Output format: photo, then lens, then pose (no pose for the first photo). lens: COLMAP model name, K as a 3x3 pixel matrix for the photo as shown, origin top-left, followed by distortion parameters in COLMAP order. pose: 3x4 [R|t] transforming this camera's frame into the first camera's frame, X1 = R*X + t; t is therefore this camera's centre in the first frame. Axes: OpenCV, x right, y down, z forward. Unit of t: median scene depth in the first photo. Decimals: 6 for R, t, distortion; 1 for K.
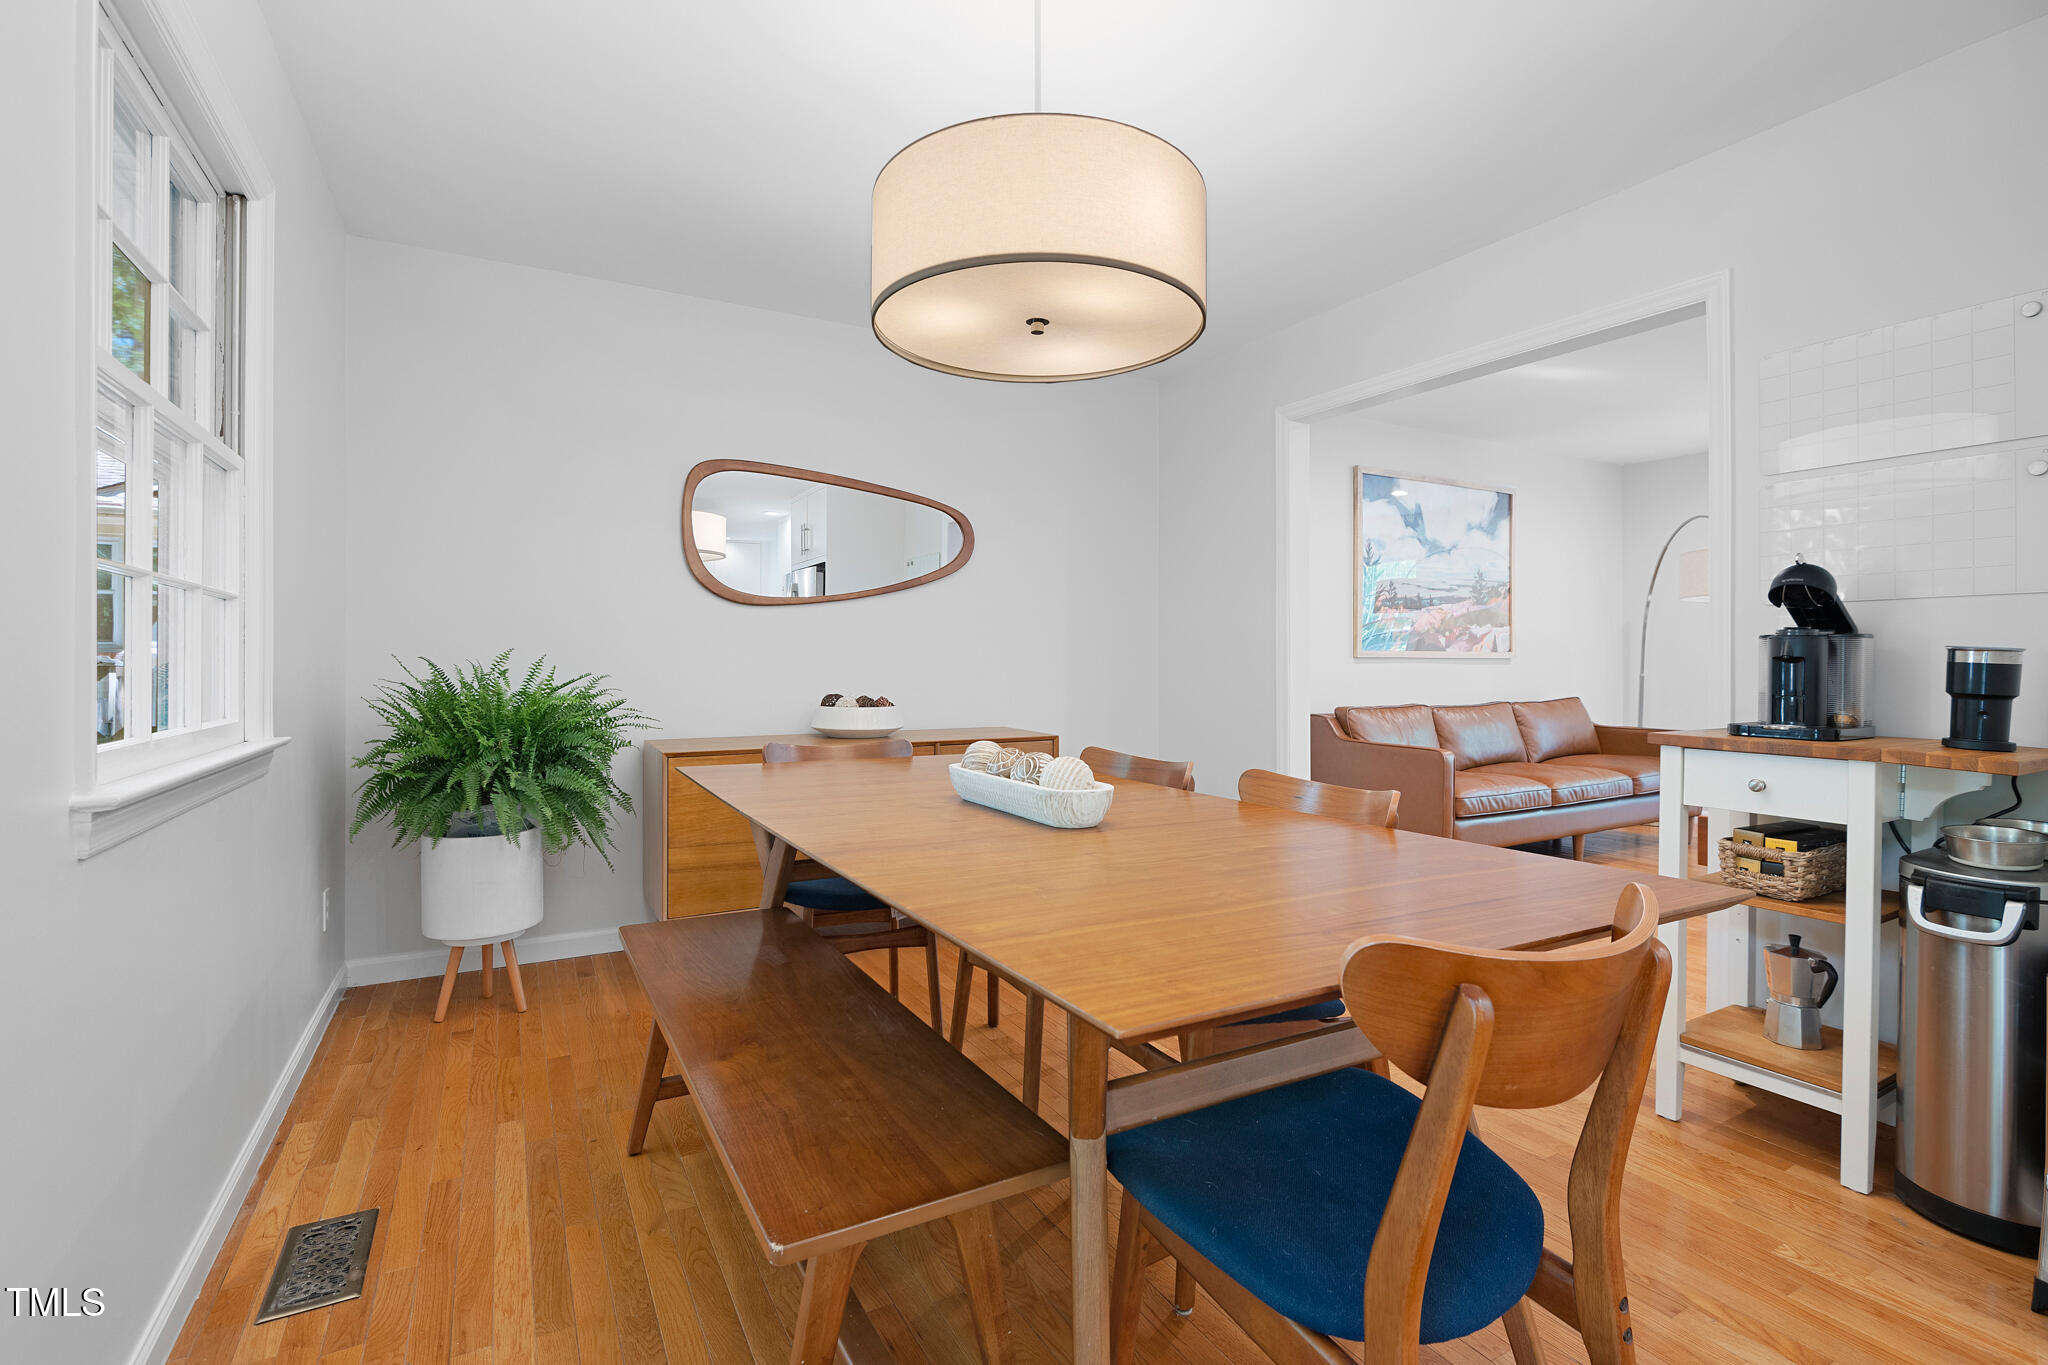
lens RADIAL K [[944.1, 0, 1043.9], [0, 944.1, 654.9], [0, 0, 1]] dist [0.002387, -0.003878]
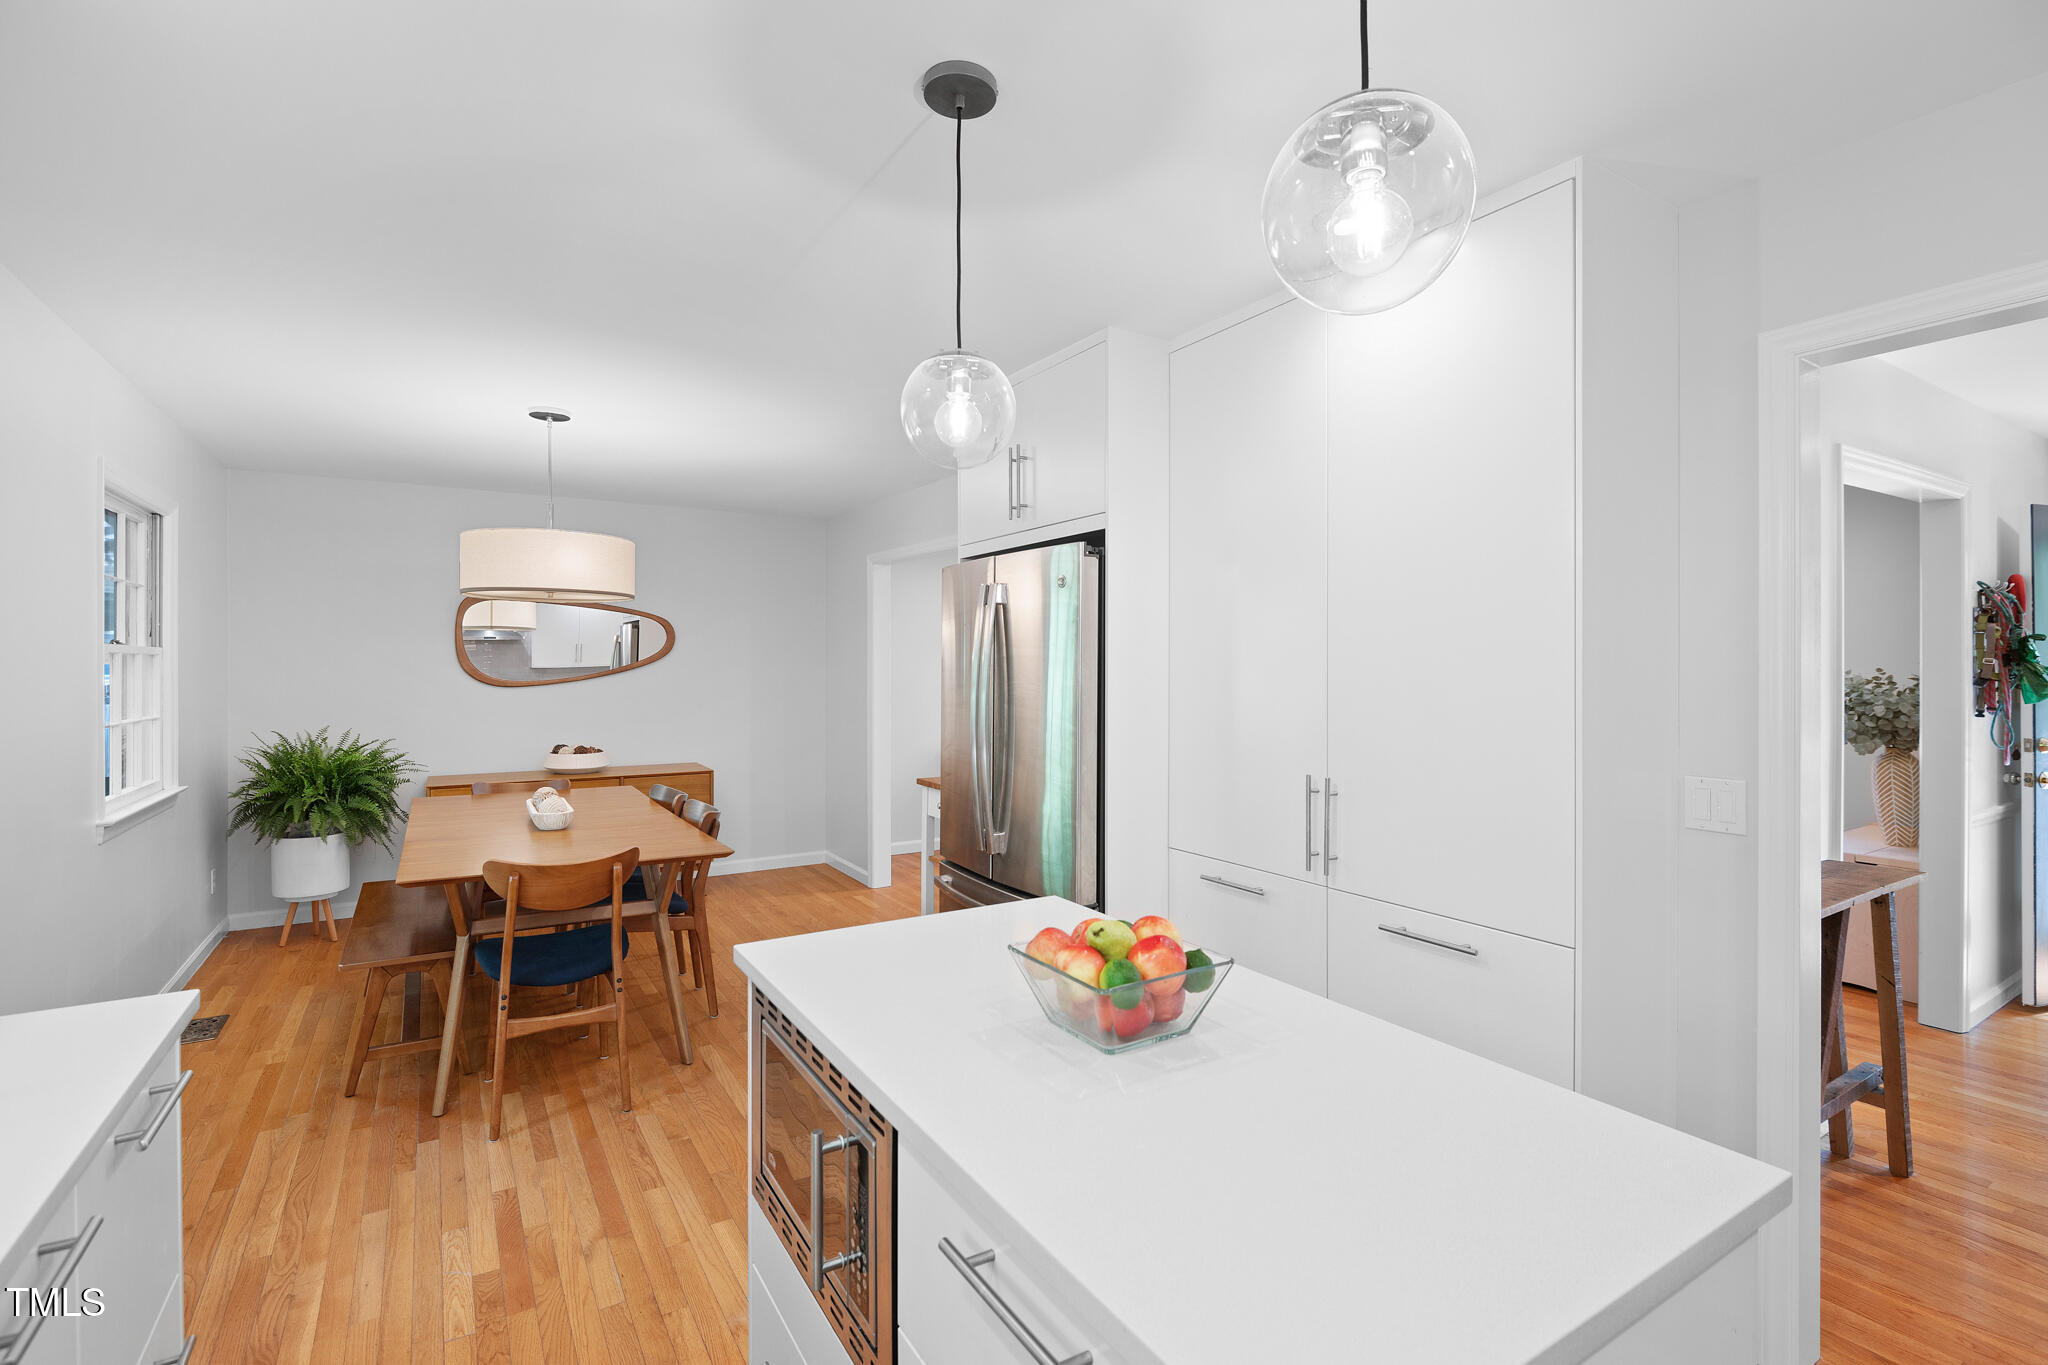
lens RADIAL K [[944.1, 0, 1030.3], [0, 944.1, 664.3], [0, 0, 1]] dist [0.002387, -0.003878]
pose [[0.999178, 0.000642, 0.040539, 0.644929], [-0.000875, 0.999983, 0.005712, -0.133285], [-0.040535, -0.005742, 0.999162, -0.760189]]
